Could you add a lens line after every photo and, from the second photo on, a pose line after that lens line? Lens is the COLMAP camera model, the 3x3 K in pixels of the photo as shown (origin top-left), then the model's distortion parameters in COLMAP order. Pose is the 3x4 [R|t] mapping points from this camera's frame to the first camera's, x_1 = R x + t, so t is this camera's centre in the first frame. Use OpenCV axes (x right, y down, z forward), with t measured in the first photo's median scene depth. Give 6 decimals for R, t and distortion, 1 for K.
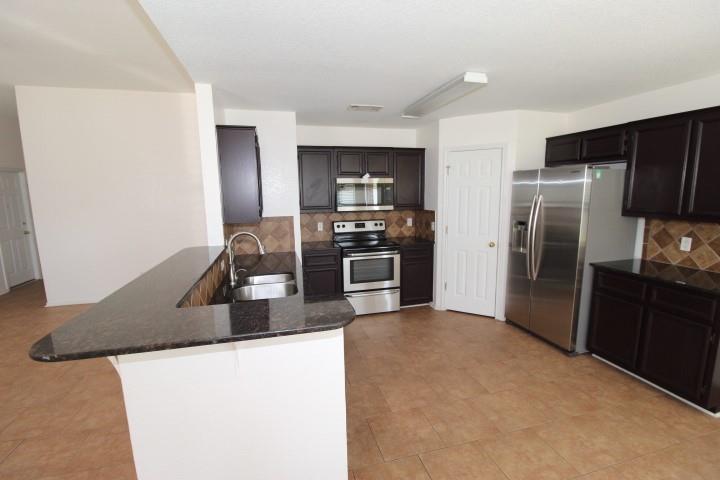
lens RADIAL K [[334.2, 0, 360.5], [0, 334.2, 241.8], [0, 0, 1]] dist [-0.004837, -0.005337]
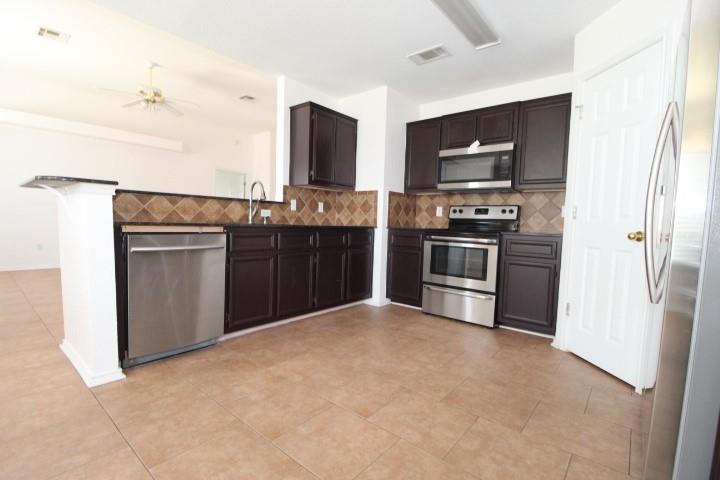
lens RADIAL K [[334.2, 0, 362.7], [0, 334.2, 242.7], [0, 0, 1]] dist [-0.004837, -0.005337]
pose [[0.577257, 0.085861, -0.812036, 0.601377], [-0.162003, 0.986731, -0.010831, 0.096650], [0.800331, 0.137804, 0.583507, 0.411747]]
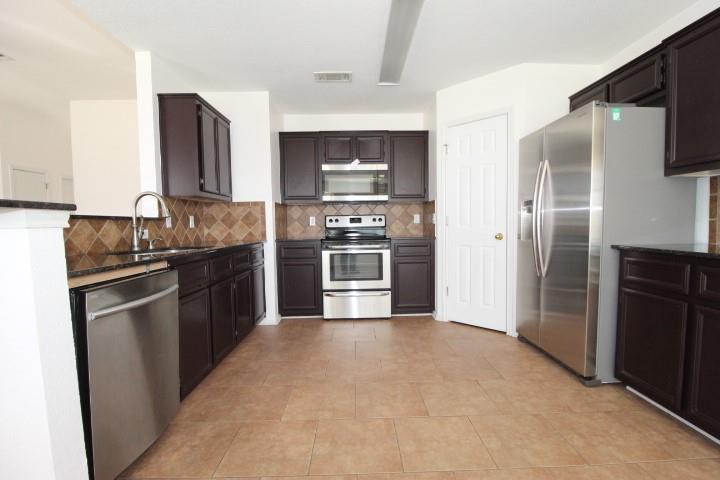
lens RADIAL K [[334.2, 0, 362.2], [0, 334.2, 242.1], [0, 0, 1]] dist [-0.004837, -0.005337]
pose [[0.970817, 0.012987, -0.239470, 0.289380], [-0.035151, 0.995454, -0.088517, 0.110156], [0.237232, 0.094351, 0.966860, 0.179607]]
